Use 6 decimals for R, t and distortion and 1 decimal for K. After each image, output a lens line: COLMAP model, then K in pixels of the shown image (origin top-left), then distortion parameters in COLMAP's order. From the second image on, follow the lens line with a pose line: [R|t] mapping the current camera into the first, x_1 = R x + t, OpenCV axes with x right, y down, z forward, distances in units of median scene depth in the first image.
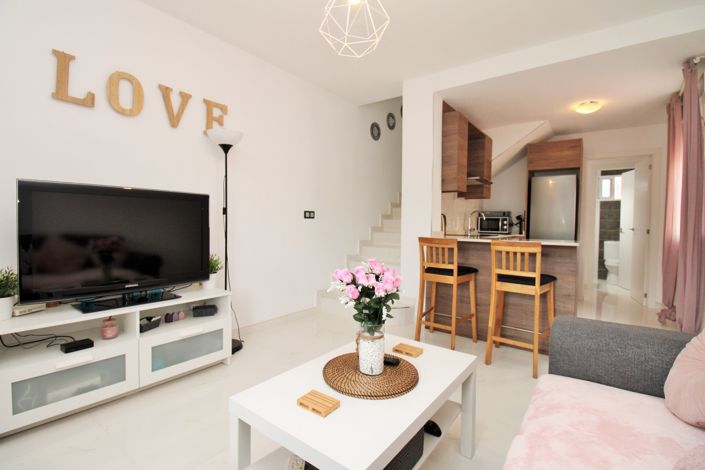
lens RADIAL K [[336.0, 0, 353.3], [0, 336.0, 232.8], [0, 0, 1]] dist [-0.011477, -0.004629]
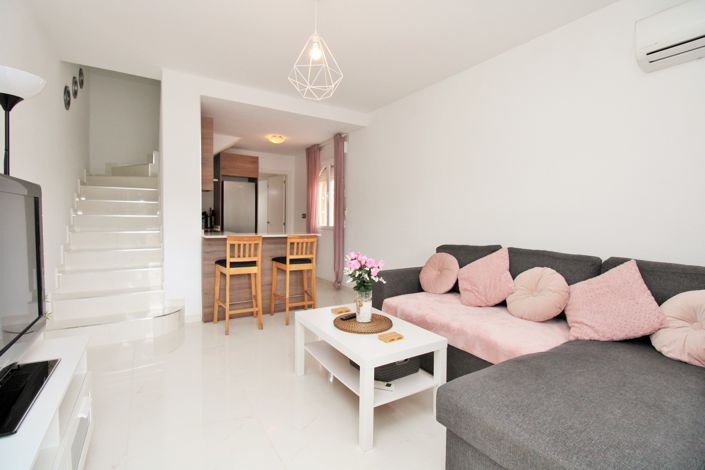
lens RADIAL K [[336.0, 0, 352.3], [0, 336.0, 231.1], [0, 0, 1]] dist [-0.011477, -0.004629]
pose [[0.374648, -0.043158, 0.926162, -0.529408], [0.020947, 0.999055, 0.038082, -0.028958], [-0.926930, 0.005133, 0.375199, 0.157718]]
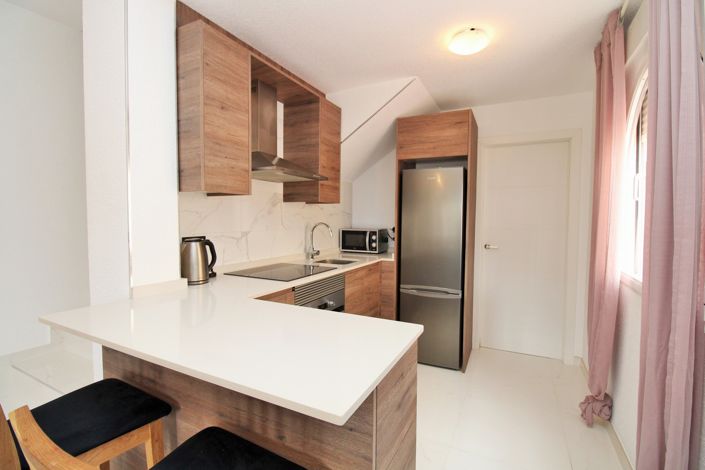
lens RADIAL K [[336.0, 0, 348.8], [0, 336.0, 235.7], [0, 0, 1]] dist [-0.011477, -0.004629]
pose [[0.986347, -0.016316, 0.163871, 0.411117], [0.013120, 0.999702, 0.020564, -0.069671], [-0.164158, -0.018133, 0.986267, 0.479811]]
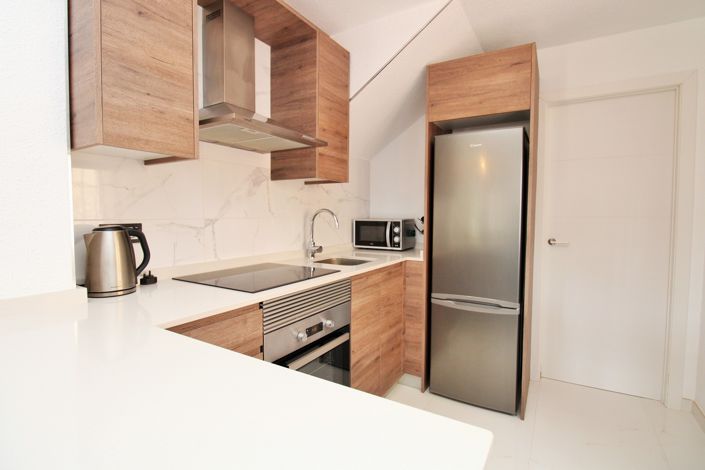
lens RADIAL K [[336.0, 0, 352.8], [0, 336.0, 234.1], [0, 0, 1]] dist [-0.011477, -0.004629]
pose [[0.995937, -0.016808, 0.088473, 0.475925], [0.014969, 0.999659, 0.021407, -0.051983], [-0.088803, -0.019996, 0.995848, 0.683254]]
